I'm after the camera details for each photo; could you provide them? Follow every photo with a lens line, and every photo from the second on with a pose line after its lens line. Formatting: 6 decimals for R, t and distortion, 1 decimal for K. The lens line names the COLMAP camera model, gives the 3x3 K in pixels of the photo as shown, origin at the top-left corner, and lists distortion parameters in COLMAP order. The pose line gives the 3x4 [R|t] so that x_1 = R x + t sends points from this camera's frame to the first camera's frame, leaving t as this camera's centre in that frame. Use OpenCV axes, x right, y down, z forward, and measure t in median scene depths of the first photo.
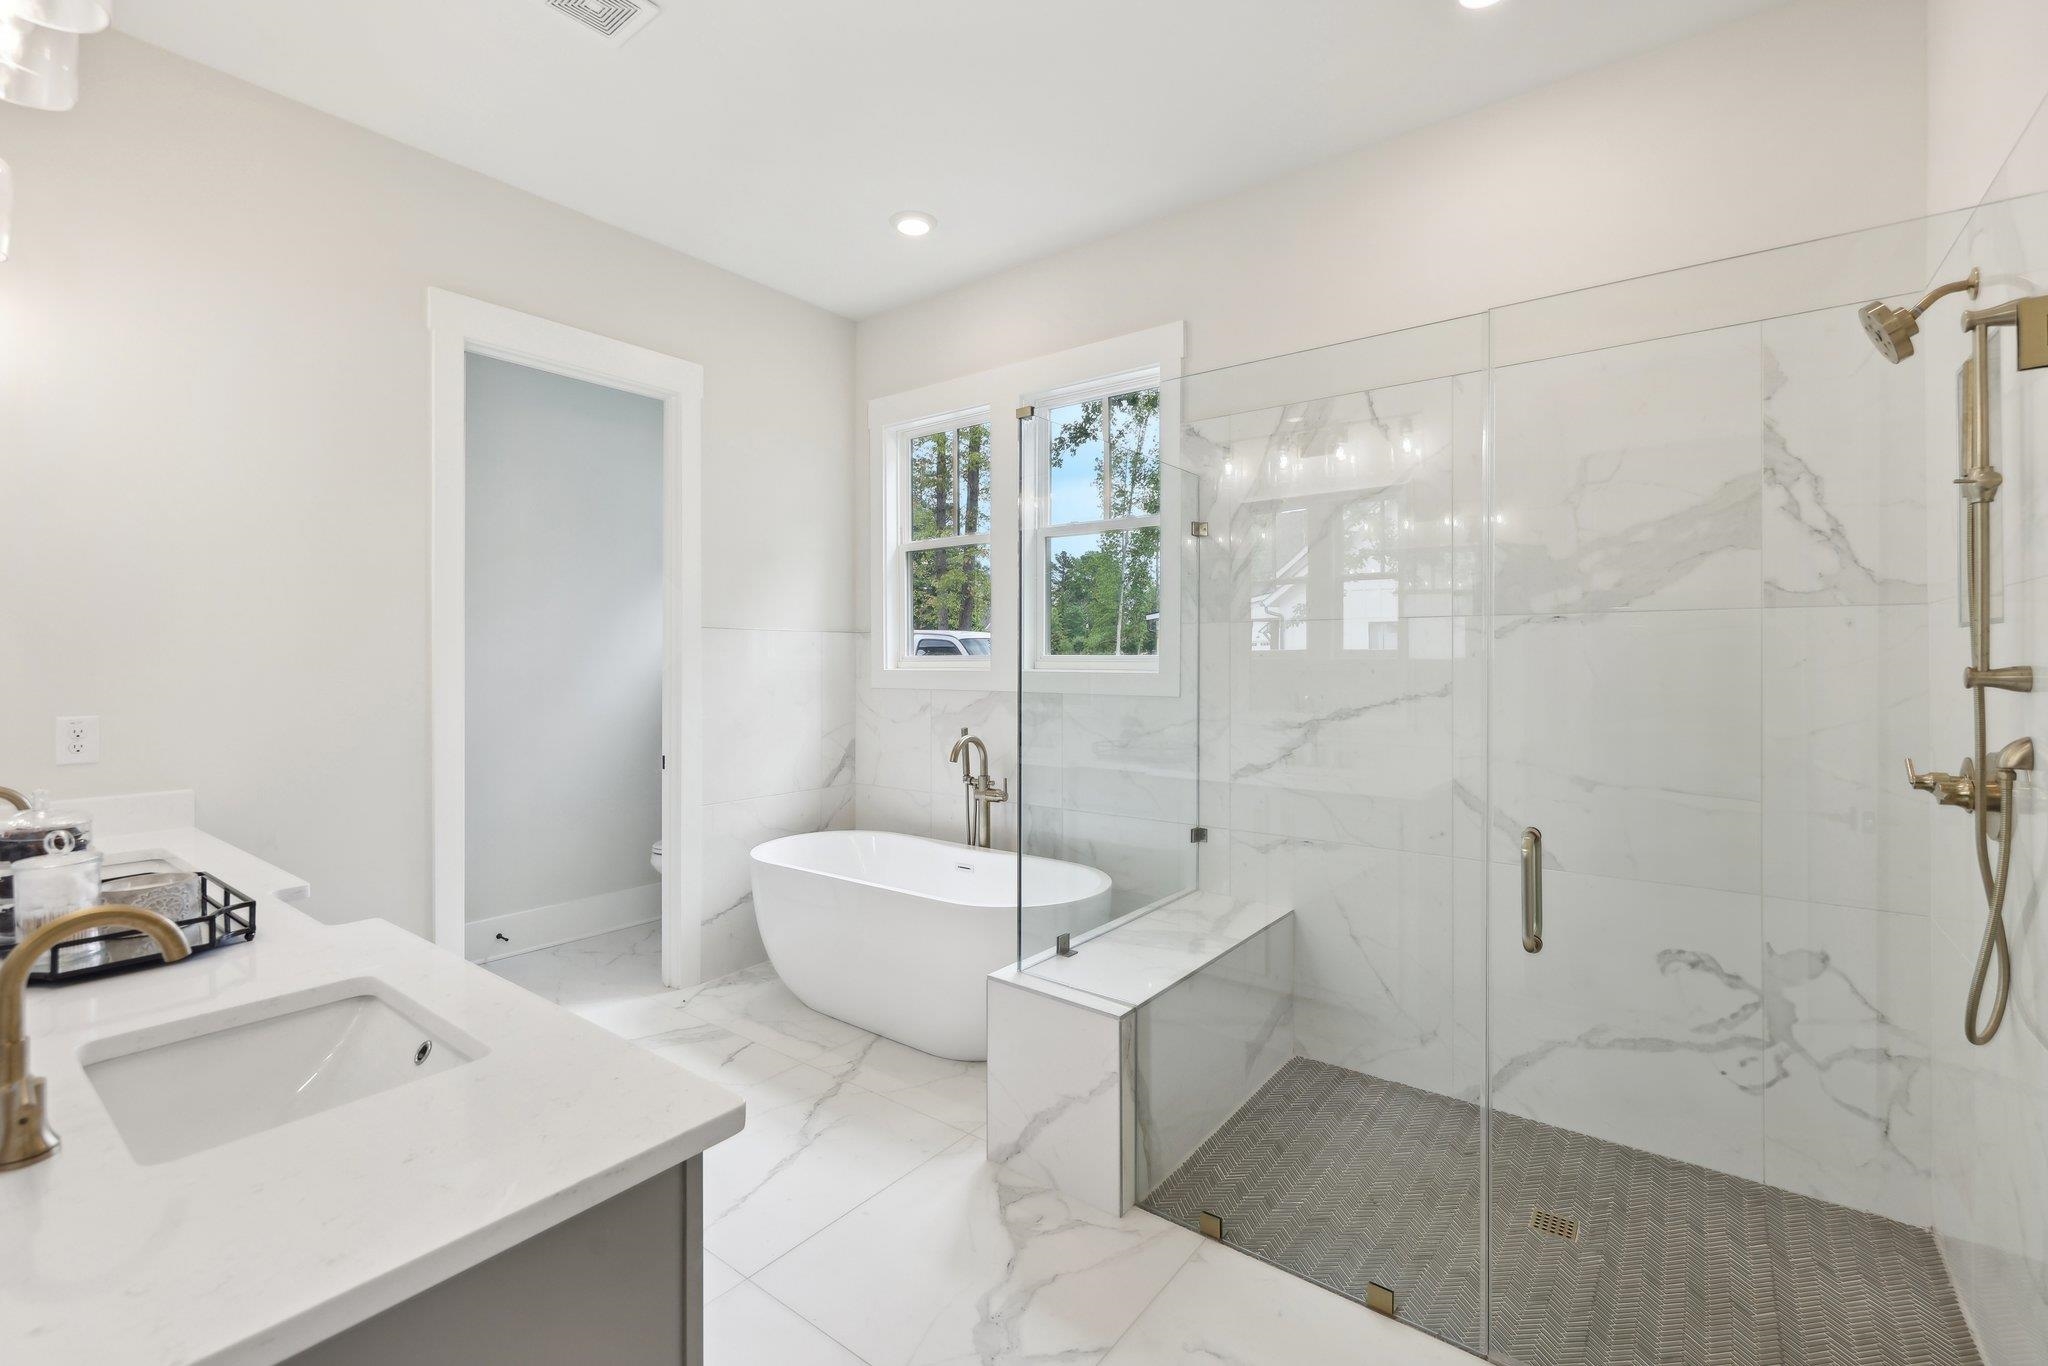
lens RADIAL K [[882.9, 0, 1023.9], [0, 882.9, 663.1], [0, 0, 1]] dist [0.000256, -0.000191]
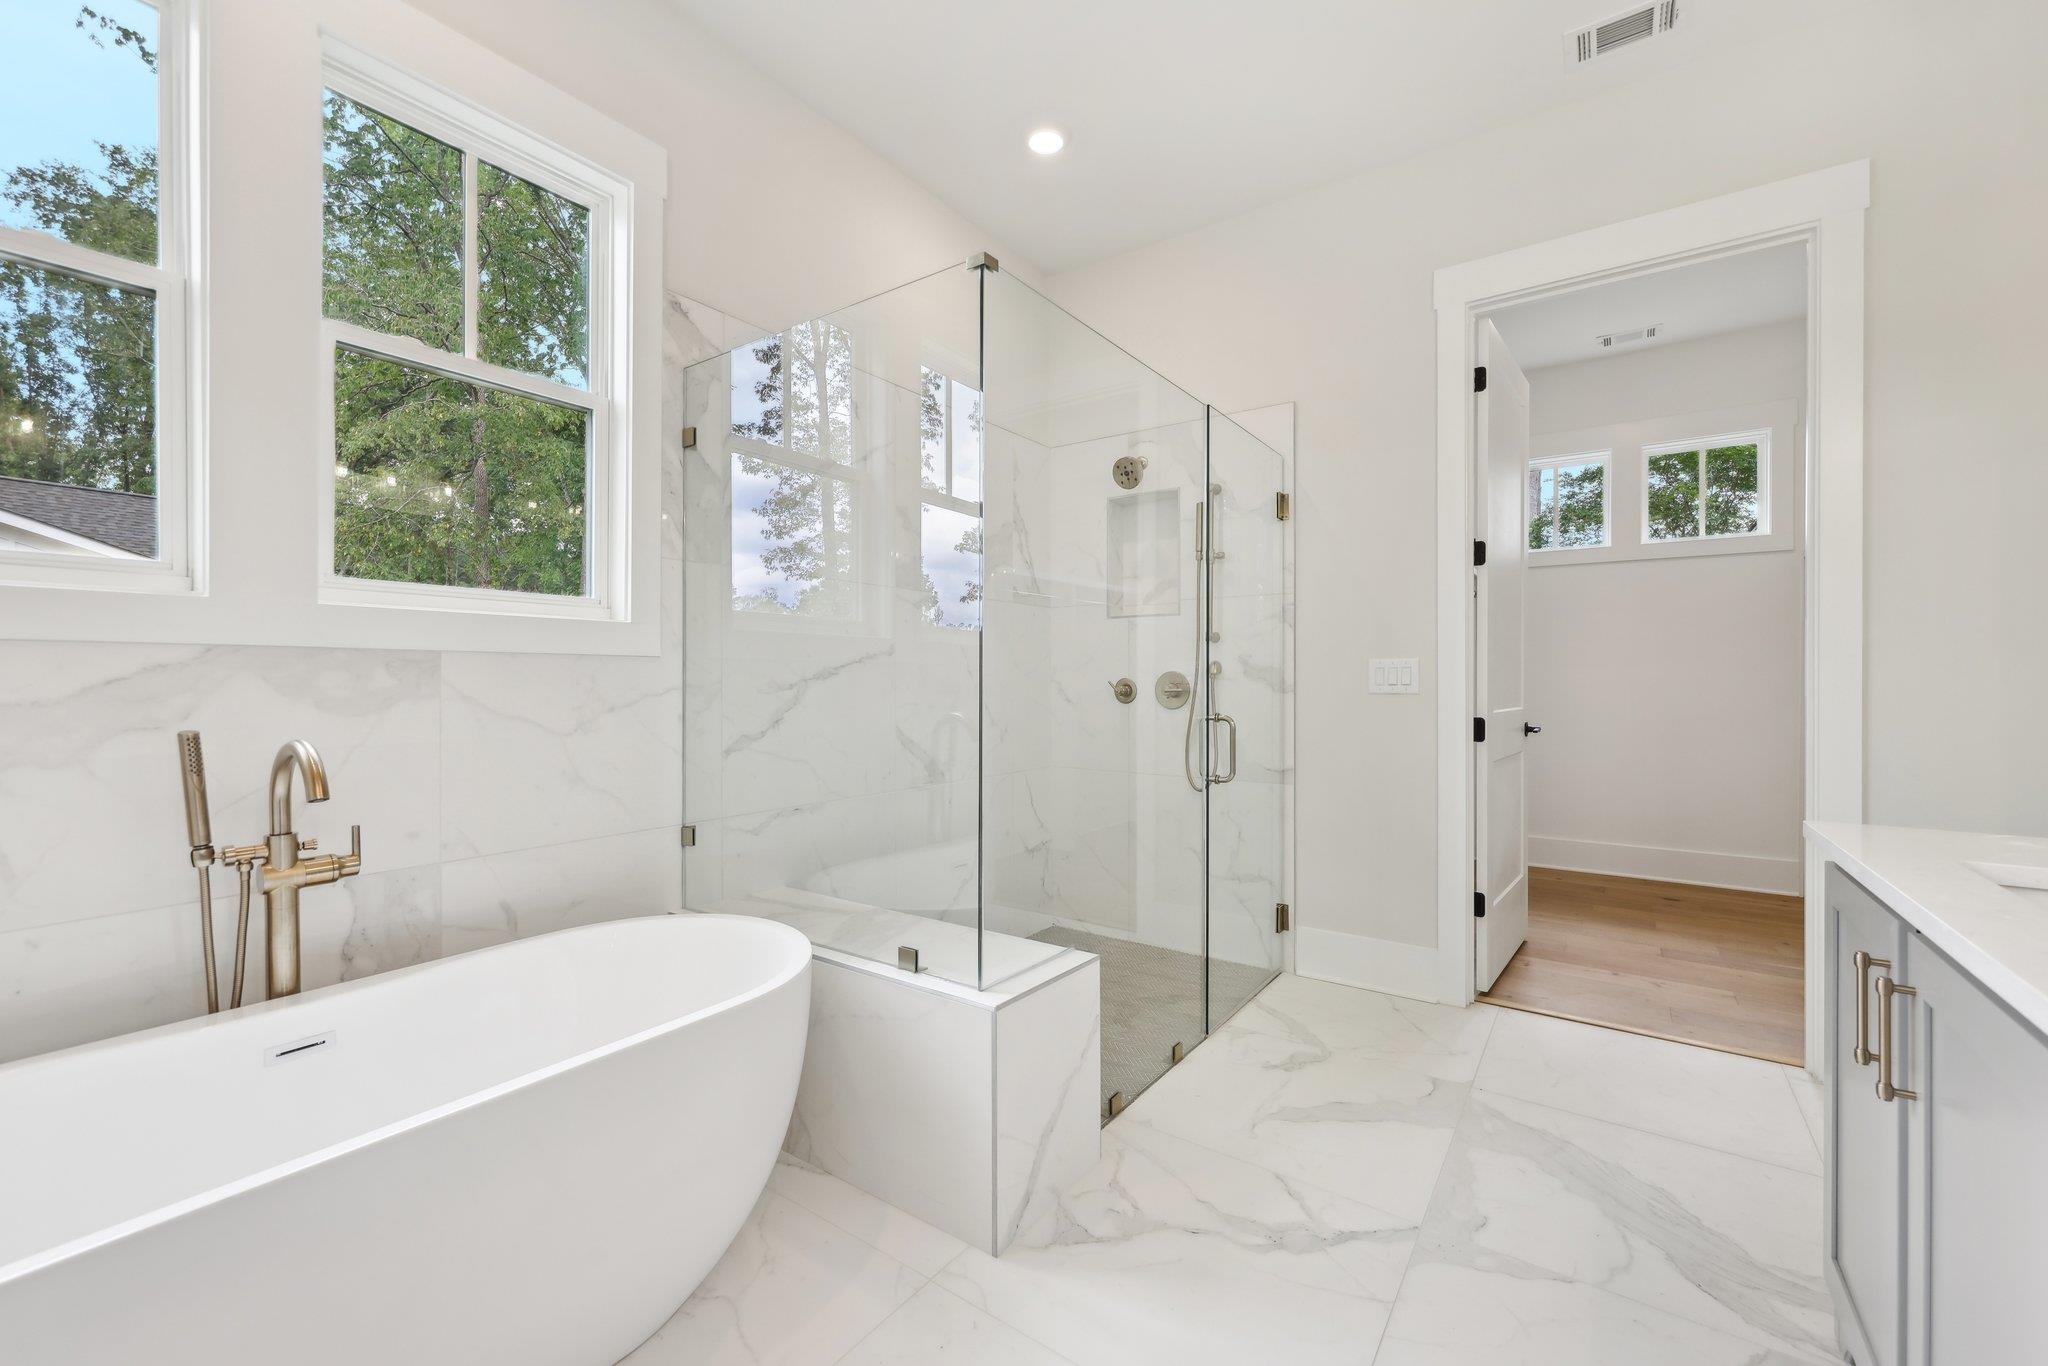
lens RADIAL K [[826.9, 0, 1025.1], [0, 826.9, 682.0], [0, 0, 1]] dist [-0.001132, -0.000054]
pose [[-0.031858, 0.001404, 0.999491, -0.562080], [0.011815, 0.999930, -0.001028, 0.069025], [-0.999423, 0.011776, -0.031872, 0.771469]]
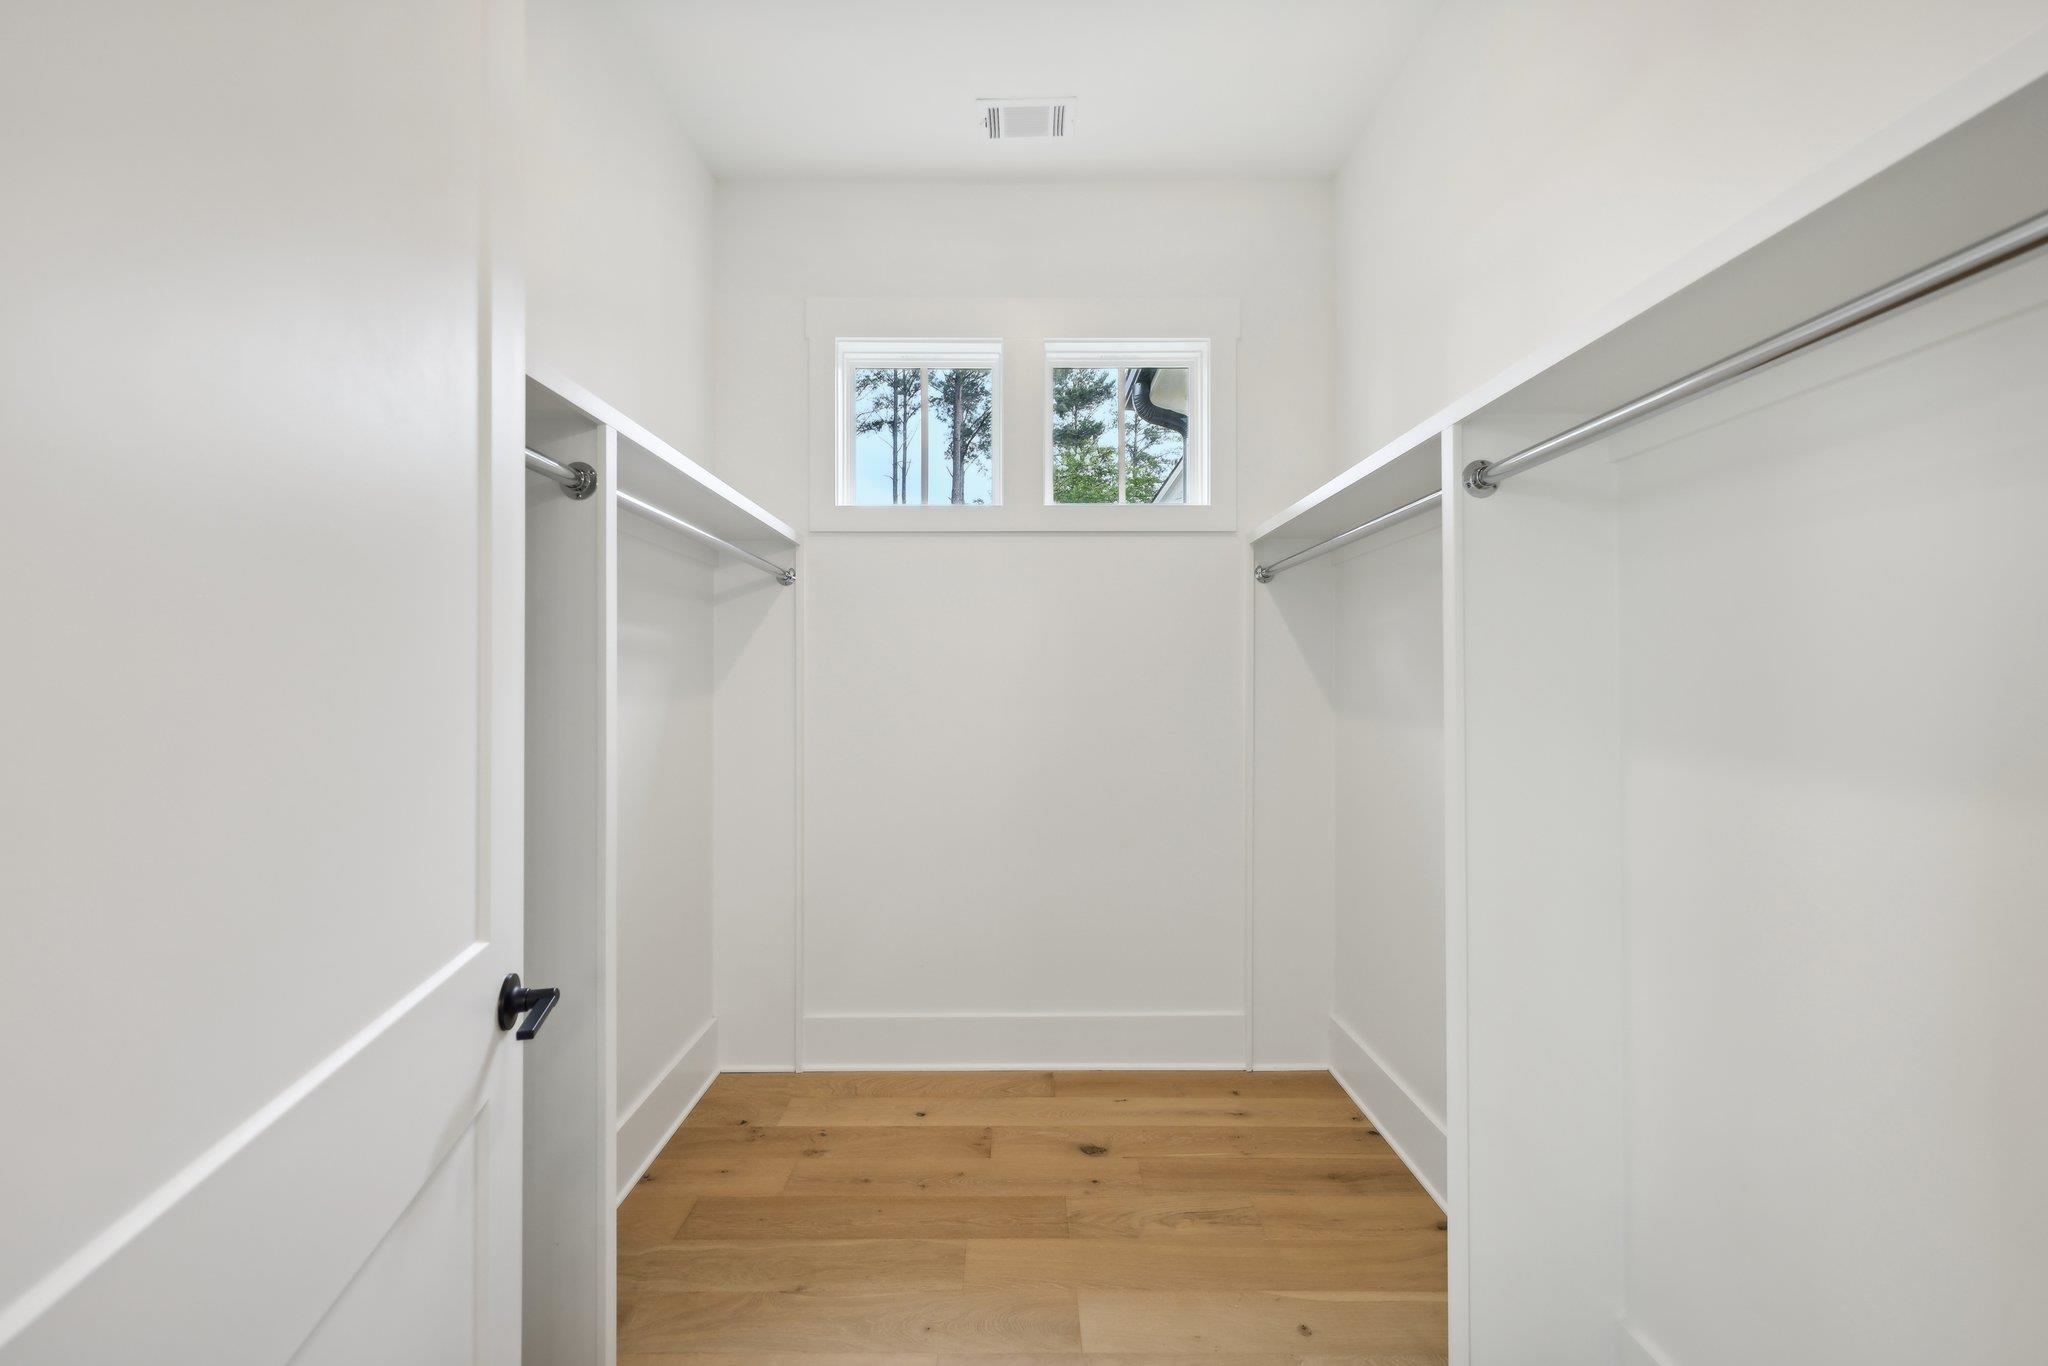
lens RADIAL K [[826.9, 0, 1021.8], [0, 826.9, 683.9], [0, 0, 1]] dist [-0.001132, -0.000054]
pose [[-0.610769, 0.004429, 0.791796, -0.475077], [0.008095, 0.999967, 0.000651, 0.063266], [-0.791767, 0.006808, -0.610785, 0.703236]]
